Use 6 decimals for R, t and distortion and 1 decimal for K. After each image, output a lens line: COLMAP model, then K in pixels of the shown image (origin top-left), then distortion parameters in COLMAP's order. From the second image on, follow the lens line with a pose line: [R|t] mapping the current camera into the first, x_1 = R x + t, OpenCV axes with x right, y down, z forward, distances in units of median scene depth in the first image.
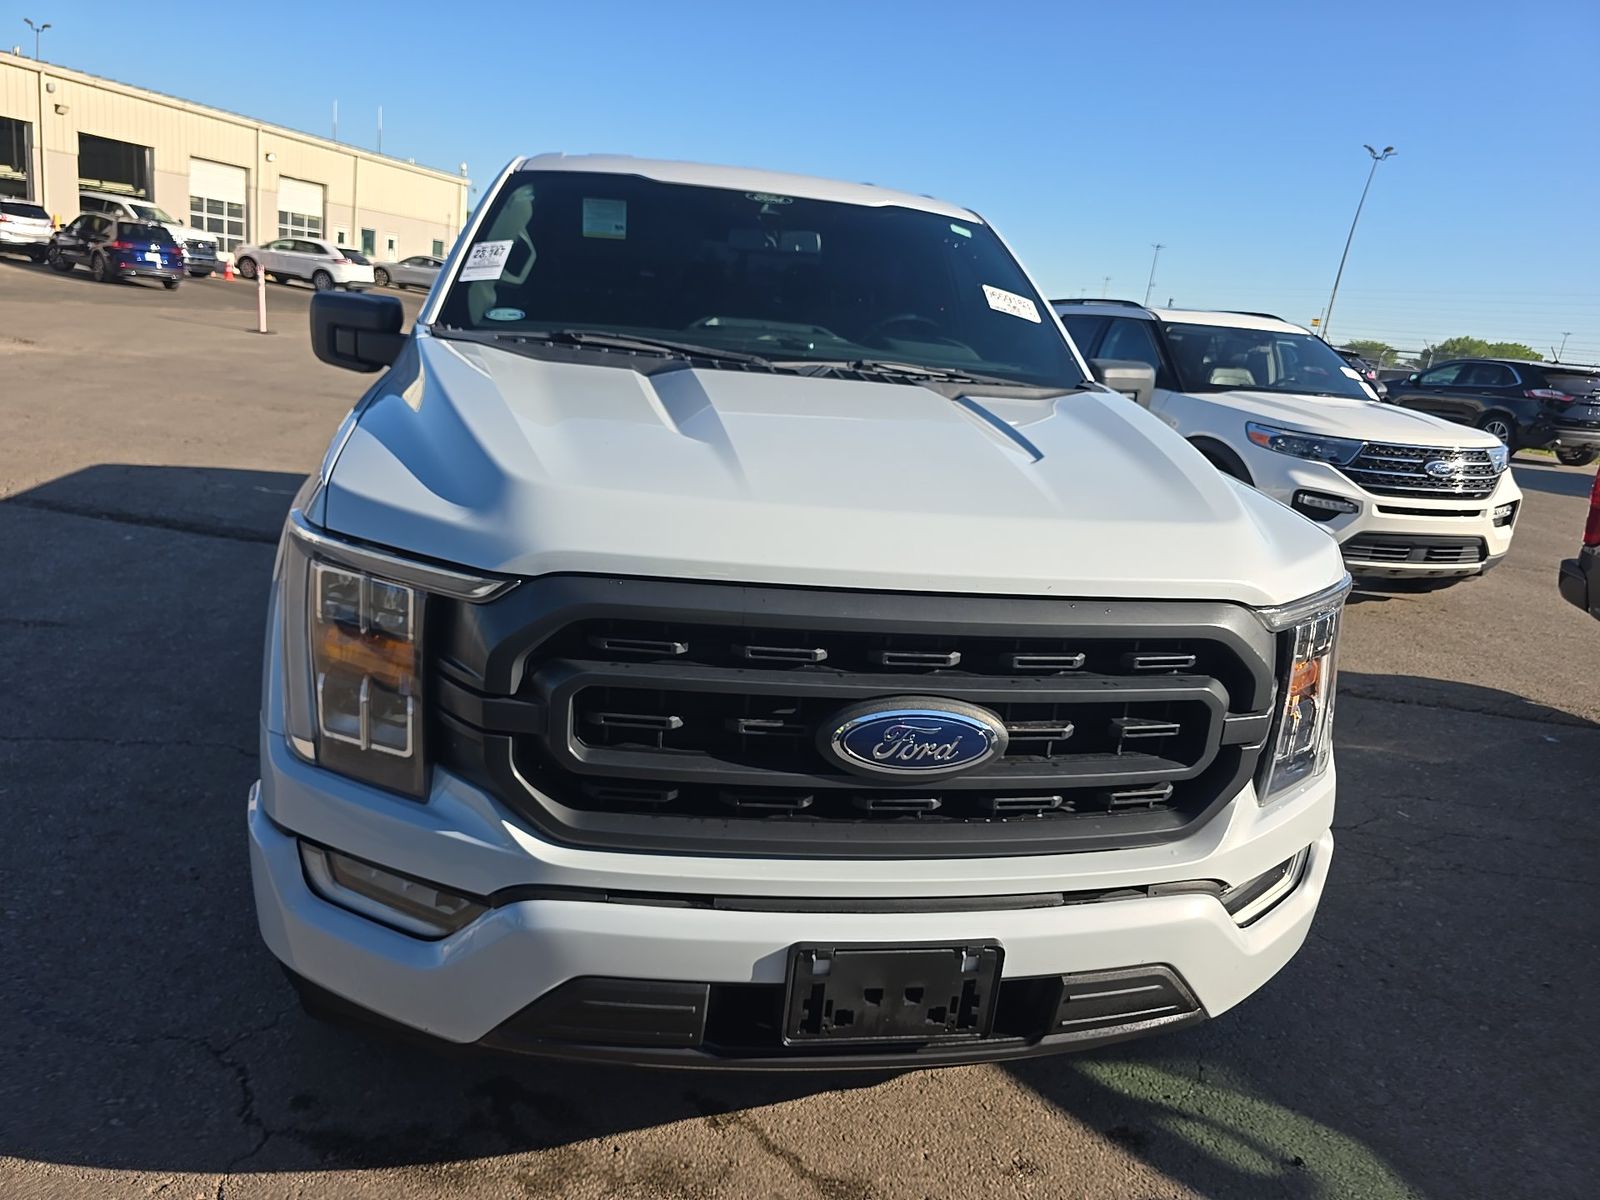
lens RADIAL K [[1071.8, 0, 800.0], [0, 1071.8, 600.0], [0, 0, 1]] dist [0.061769, -0.059913]
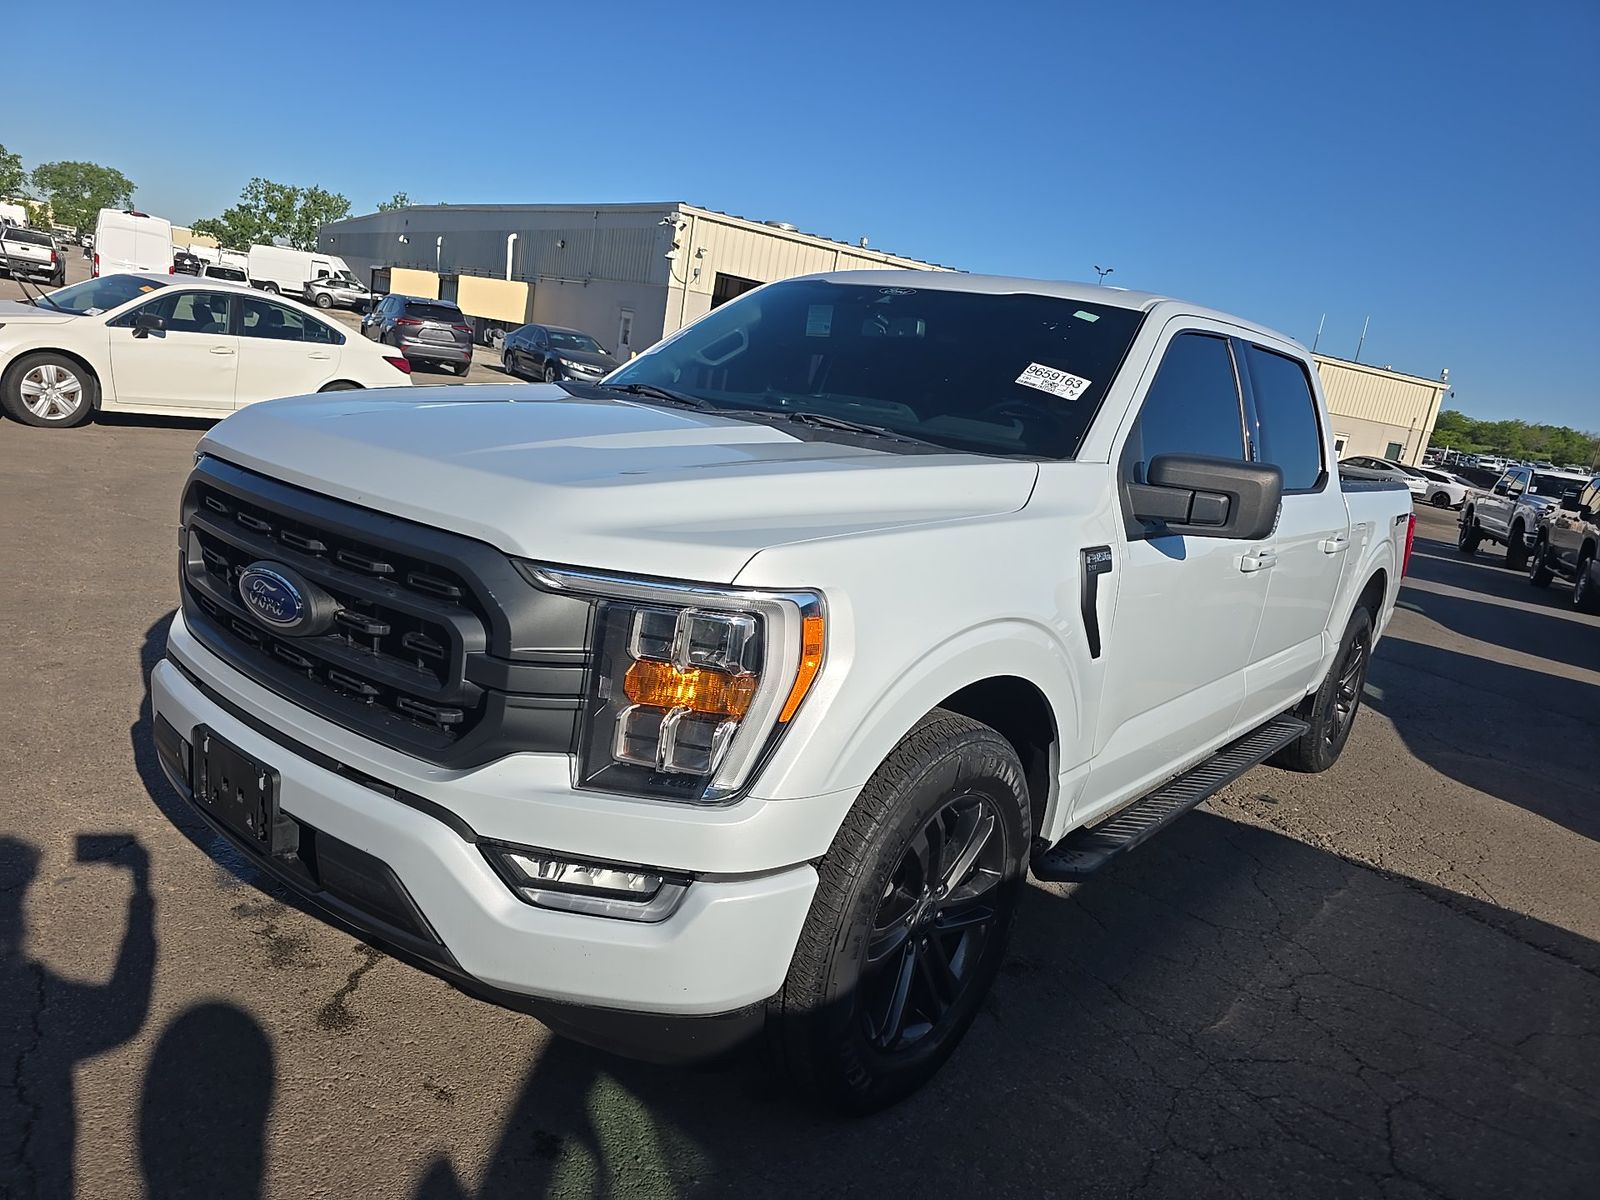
lens RADIAL K [[1071.8, 0, 800.0], [0, 1071.8, 600.0], [0, 0, 1]] dist [0.061769, -0.059913]
pose [[0.668878, 0.144053, -0.729281, 0.878494], [-0.271461, 0.960625, -0.059227, 0.022019], [0.692034, 0.237587, 0.681646, 0.311332]]
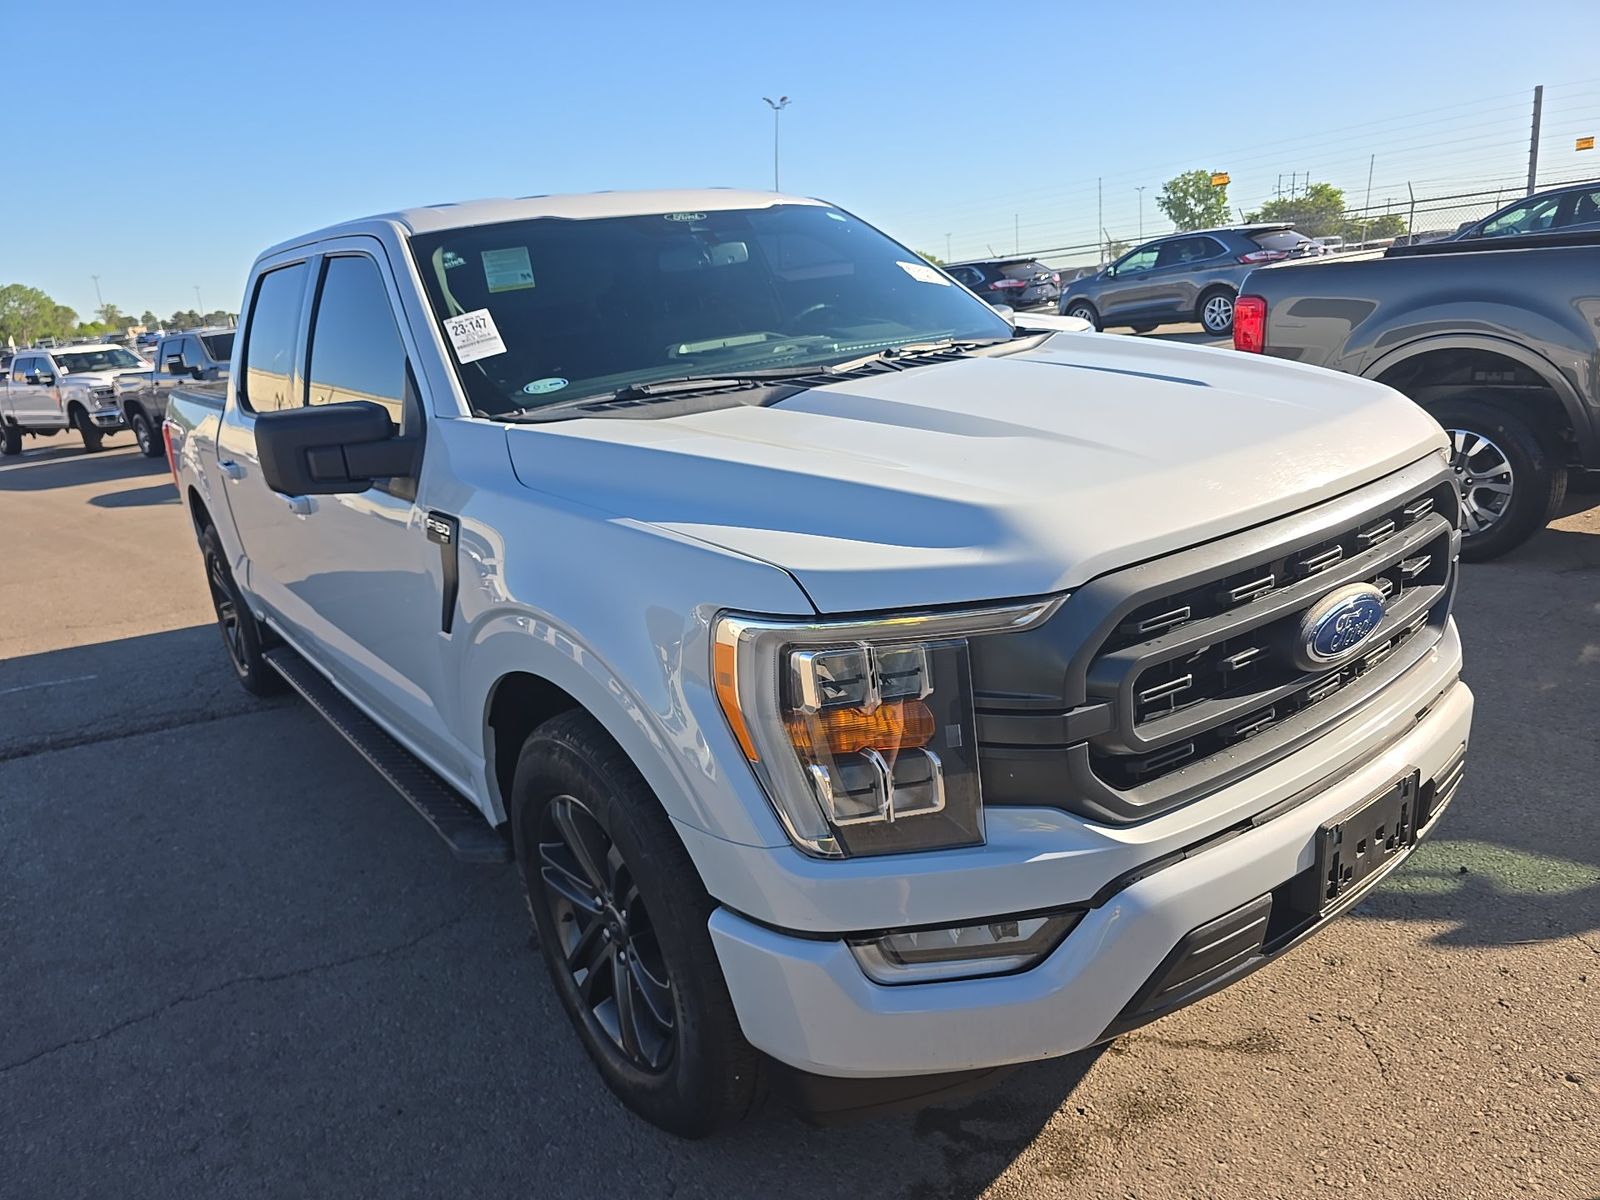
lens RADIAL K [[1071.8, 0, 800.0], [0, 1071.8, 600.0], [0, 0, 1]] dist [0.061769, -0.059913]
pose [[0.872944, -0.306184, 0.379763, -0.491822], [0.301972, 0.950573, 0.072269, -0.092575], [-0.383120, 0.051591, 0.922257, 0.080170]]
